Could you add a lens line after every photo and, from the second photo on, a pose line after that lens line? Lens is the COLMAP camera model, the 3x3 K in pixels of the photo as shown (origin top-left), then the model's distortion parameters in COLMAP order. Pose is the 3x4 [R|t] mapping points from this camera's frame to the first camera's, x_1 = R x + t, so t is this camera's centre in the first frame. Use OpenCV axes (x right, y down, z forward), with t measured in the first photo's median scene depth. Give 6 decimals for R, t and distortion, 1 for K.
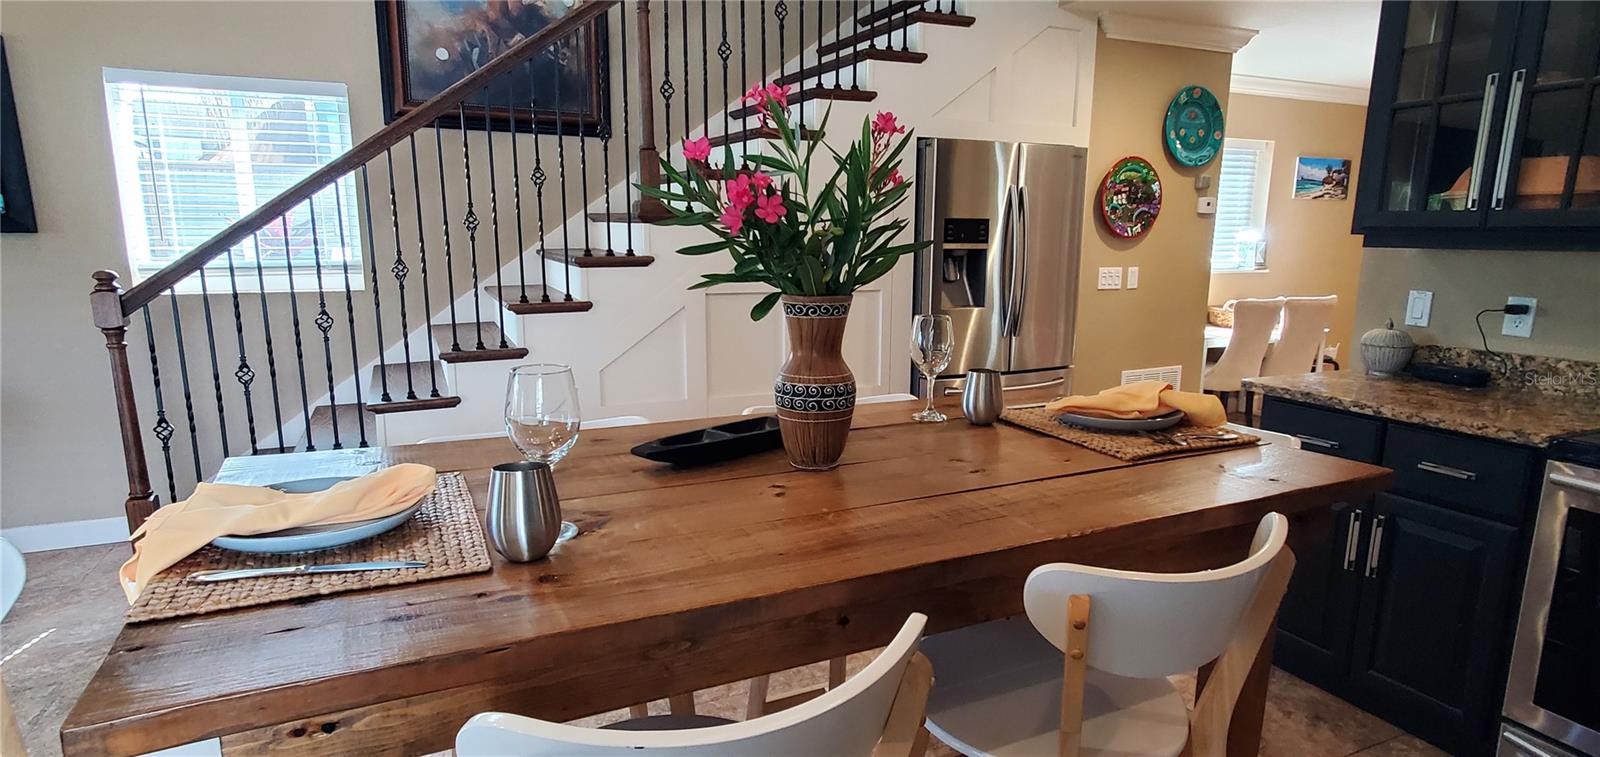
lens RADIAL K [[855.7, 0, 810.4], [0, 855.7, 401.3], [0, 0, 1]] dist [-0.001854, 0.020296]
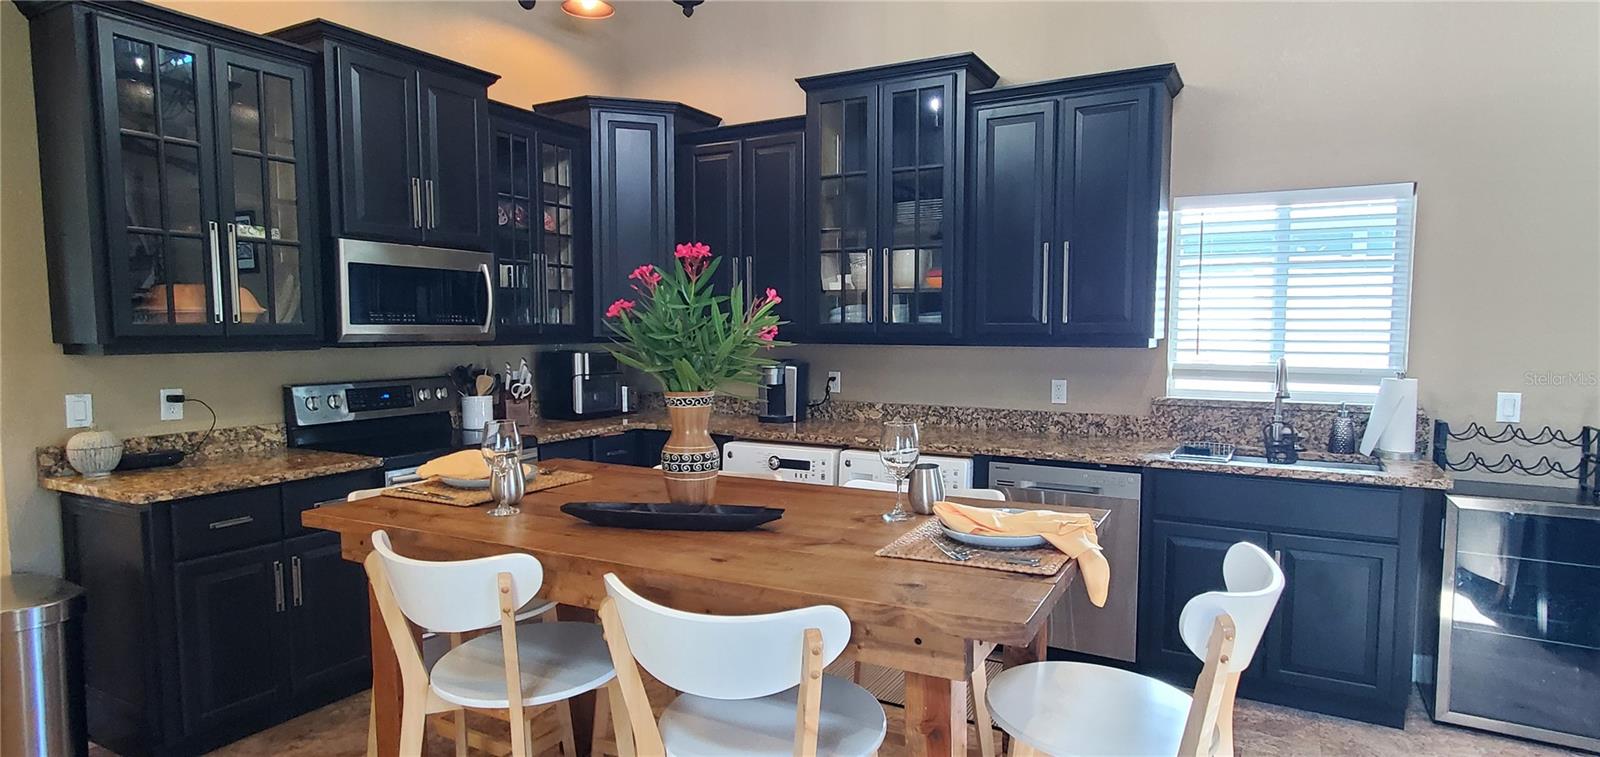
lens RADIAL K [[855.7, 0, 810.4], [0, 855.7, 401.3], [0, 0, 1]] dist [-0.001854, 0.020296]
pose [[-0.587102, -0.079696, 0.805580, -0.752877], [0.155805, 0.965412, 0.209058, -0.223655], [-0.794377, 0.248252, -0.554378, 0.968584]]
